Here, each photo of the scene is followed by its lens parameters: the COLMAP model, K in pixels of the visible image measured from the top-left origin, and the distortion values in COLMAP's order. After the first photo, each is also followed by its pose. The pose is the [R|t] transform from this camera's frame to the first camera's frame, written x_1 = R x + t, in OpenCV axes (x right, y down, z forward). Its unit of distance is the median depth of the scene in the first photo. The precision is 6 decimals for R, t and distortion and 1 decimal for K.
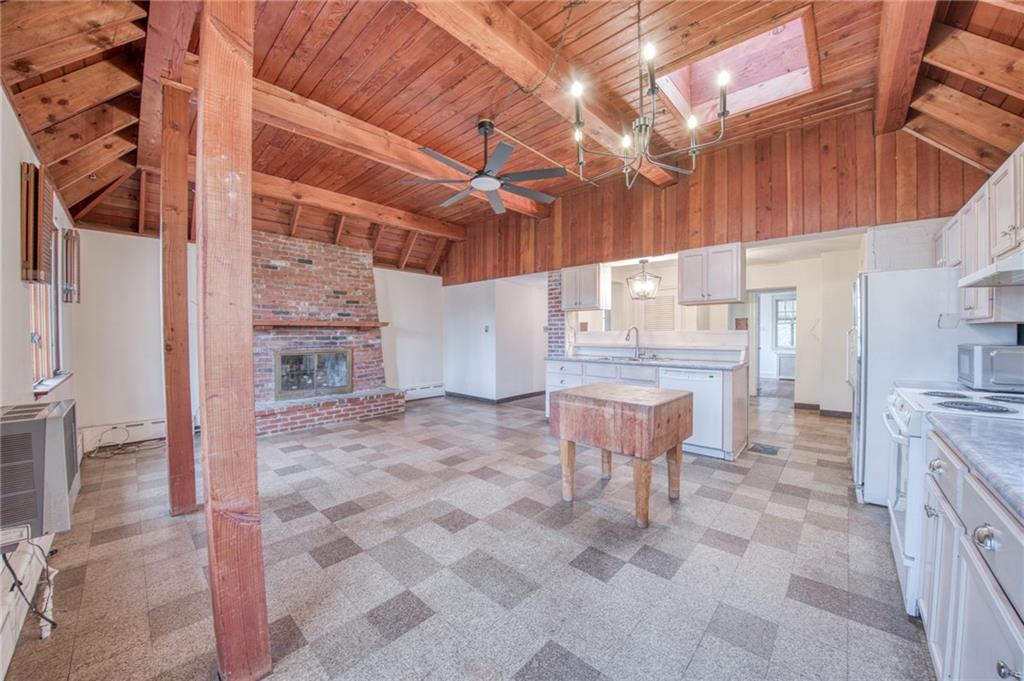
lens RADIAL K [[365.4, 0, 517.8], [0, 365.4, 338.2], [0, 0, 1]] dist [-0.001984, -0.000070]
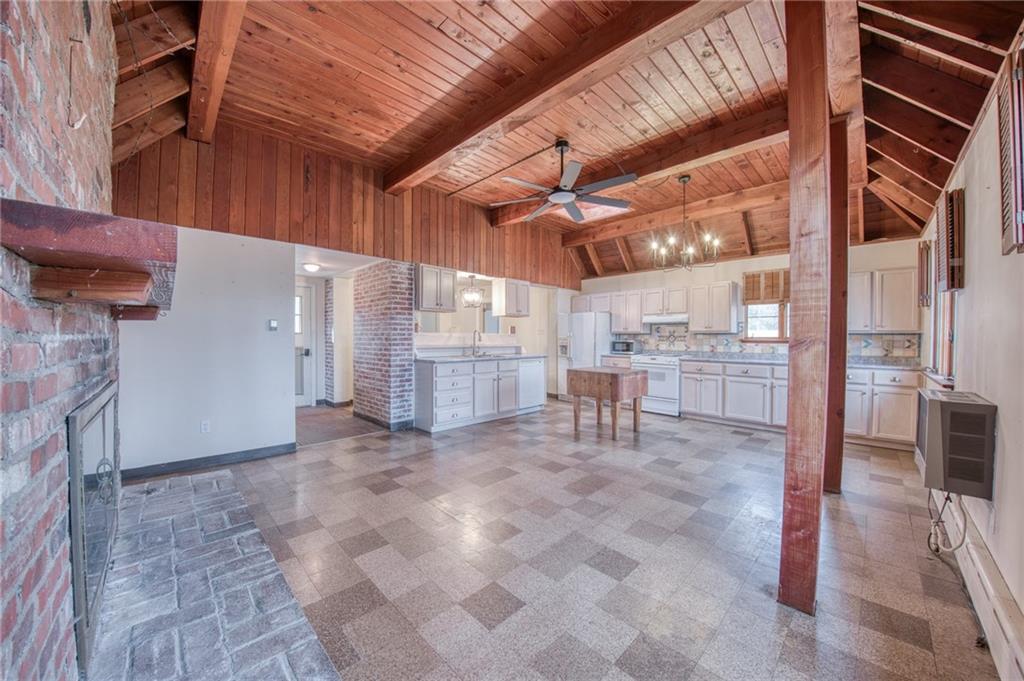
lens RADIAL K [[365.4, 0, 515.5], [0, 365.4, 338.9], [0, 0, 1]] dist [-0.001984, -0.000070]
pose [[0.044938, -0.002855, 0.998986, -0.777422], [0.005175, 0.999983, 0.002626, -0.003370], [-0.998976, 0.005052, 0.044952, 0.716921]]
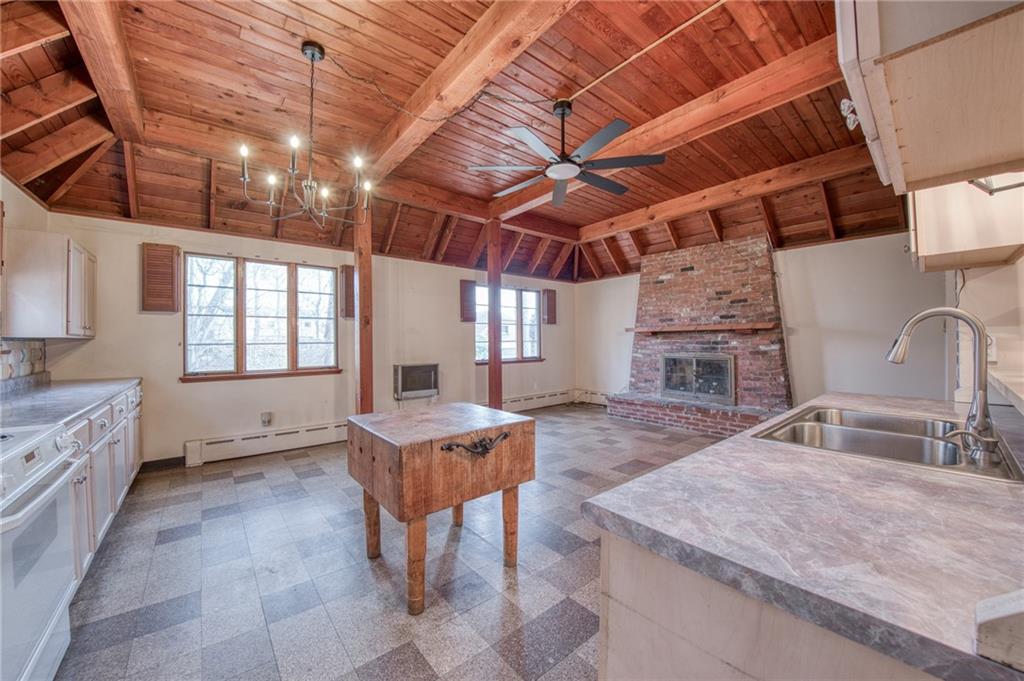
lens RADIAL K [[365.4, 0, 509.0], [0, 365.4, 338.3], [0, 0, 1]] dist [-0.001984, -0.000070]
pose [[-0.141003, -0.001707, -0.990008, 0.529452], [-0.002732, 0.999995, -0.001335, -0.009959], [0.990005, 0.002517, -0.141007, 0.650043]]
